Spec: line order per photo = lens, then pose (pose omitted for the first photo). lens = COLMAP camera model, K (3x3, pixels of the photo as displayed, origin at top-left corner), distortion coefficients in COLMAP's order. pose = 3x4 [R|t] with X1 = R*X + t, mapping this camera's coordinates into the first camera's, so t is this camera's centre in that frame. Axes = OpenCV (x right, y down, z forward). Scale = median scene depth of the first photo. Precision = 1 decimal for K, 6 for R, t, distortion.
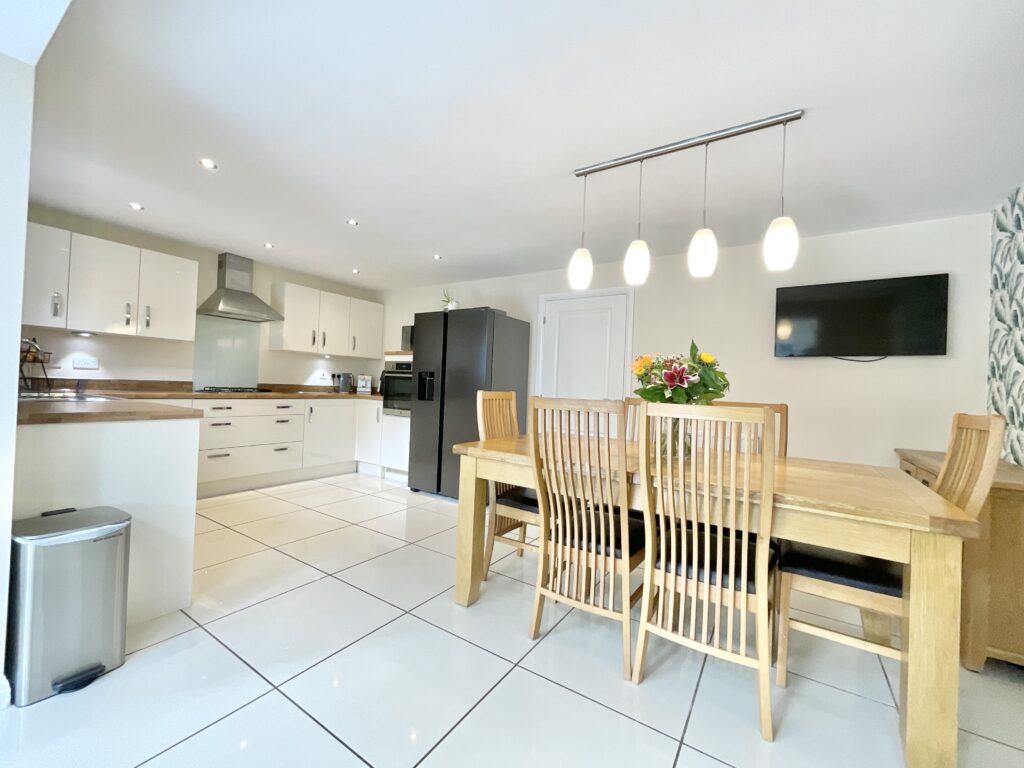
lens RADIAL K [[418.8, 0, 510.1], [0, 418.8, 383.0], [0, 0, 1]] dist [-0.001683, -0.000475]
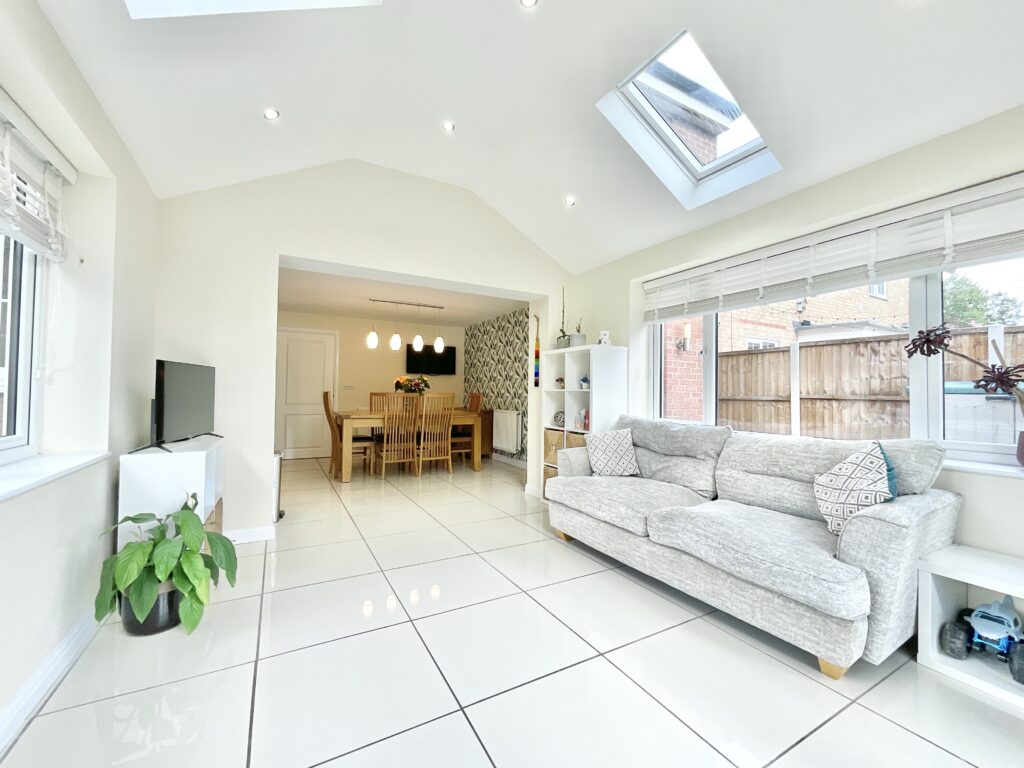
lens RADIAL K [[418.8, 0, 511.5], [0, 418.8, 382.3], [0, 0, 1]] dist [-0.001683, -0.000475]
pose [[0.460705, -0.010230, 0.887494, -1.528917], [-0.007043, 0.999860, 0.015181, -0.065002], [-0.887525, -0.013244, 0.460569, -0.783162]]
